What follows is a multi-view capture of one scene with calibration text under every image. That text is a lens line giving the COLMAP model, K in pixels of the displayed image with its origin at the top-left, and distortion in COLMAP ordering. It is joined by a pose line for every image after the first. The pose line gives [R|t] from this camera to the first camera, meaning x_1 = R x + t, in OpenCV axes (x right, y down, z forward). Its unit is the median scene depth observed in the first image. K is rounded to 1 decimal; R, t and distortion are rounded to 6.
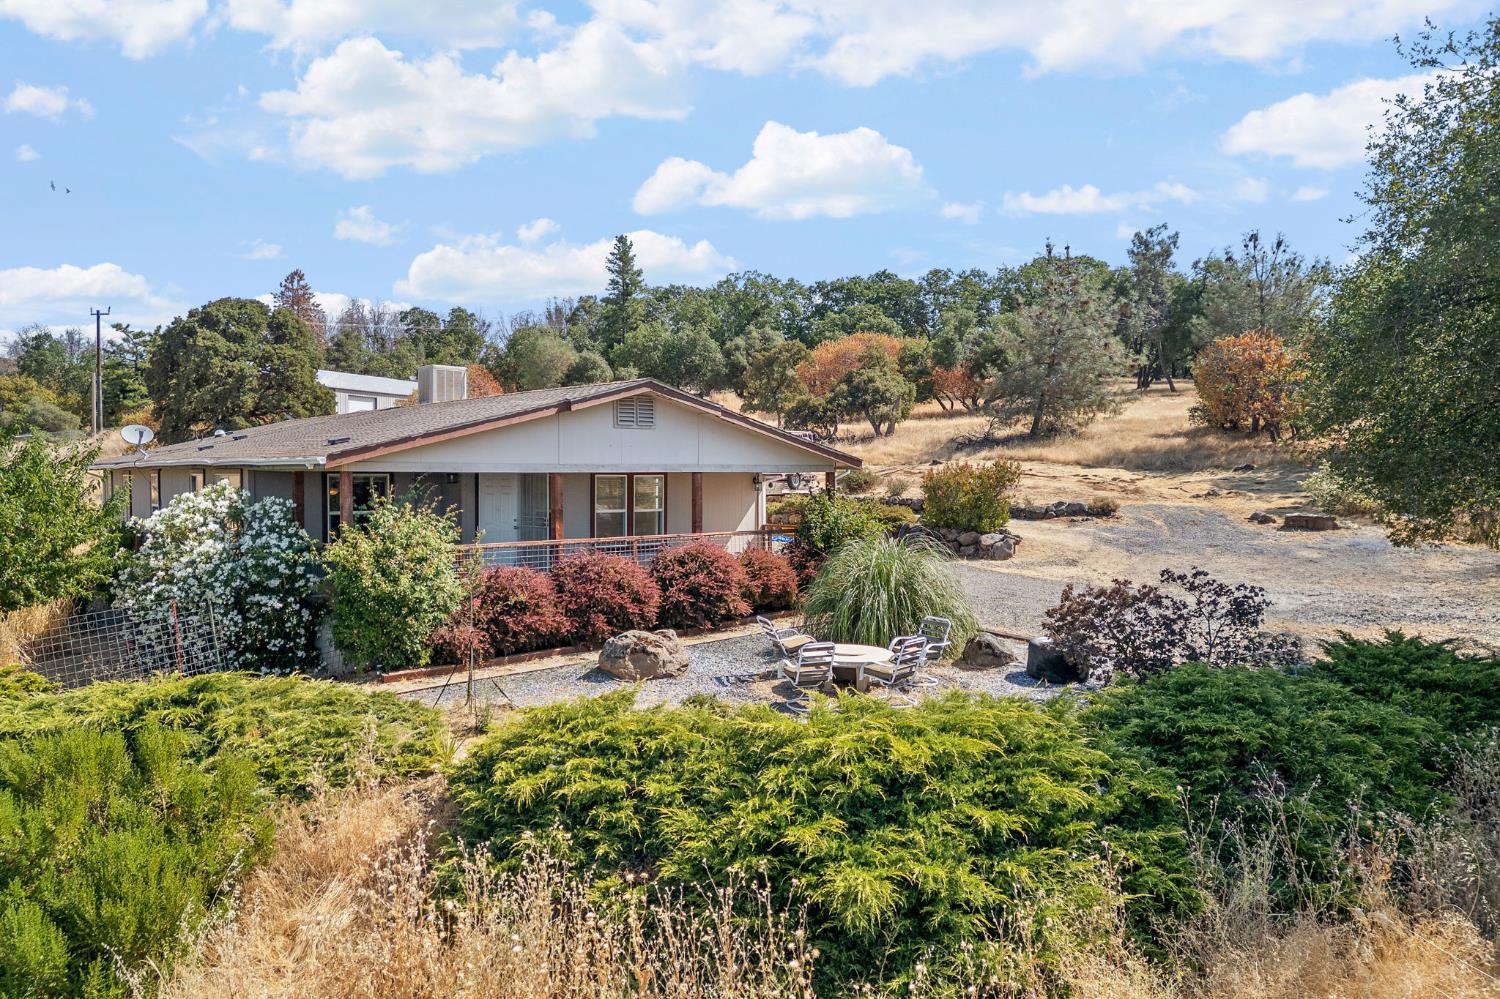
lens RADIAL K [[648.2, 0, 750.0], [0, 648.2, 499.5], [0, 0, 1]] dist [-0.001835, 0.000072]
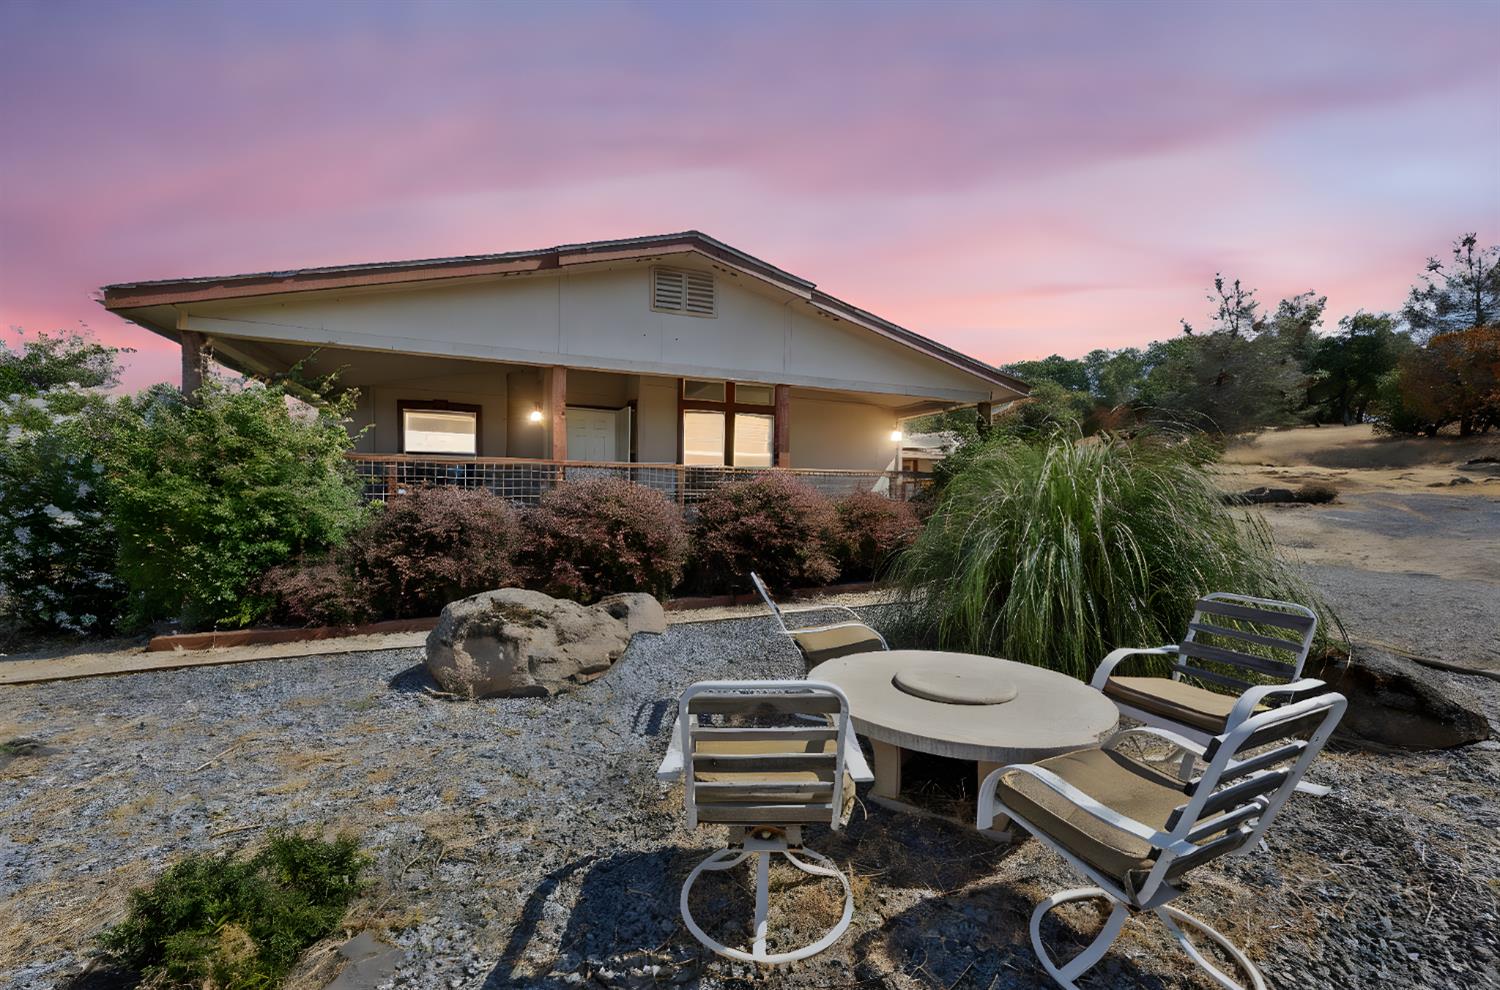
lens RADIAL K [[598.9, 0, 750.0], [0, 598.9, 495.0], [0, 0, 1]] dist [0.000520, -0.000006]
pose [[0.965454, 0.016371, -0.260060, 0.104910], [-0.009260, 0.999550, 0.028545, 0.108400], [0.260410, -0.025151, 0.965171, 0.566391]]
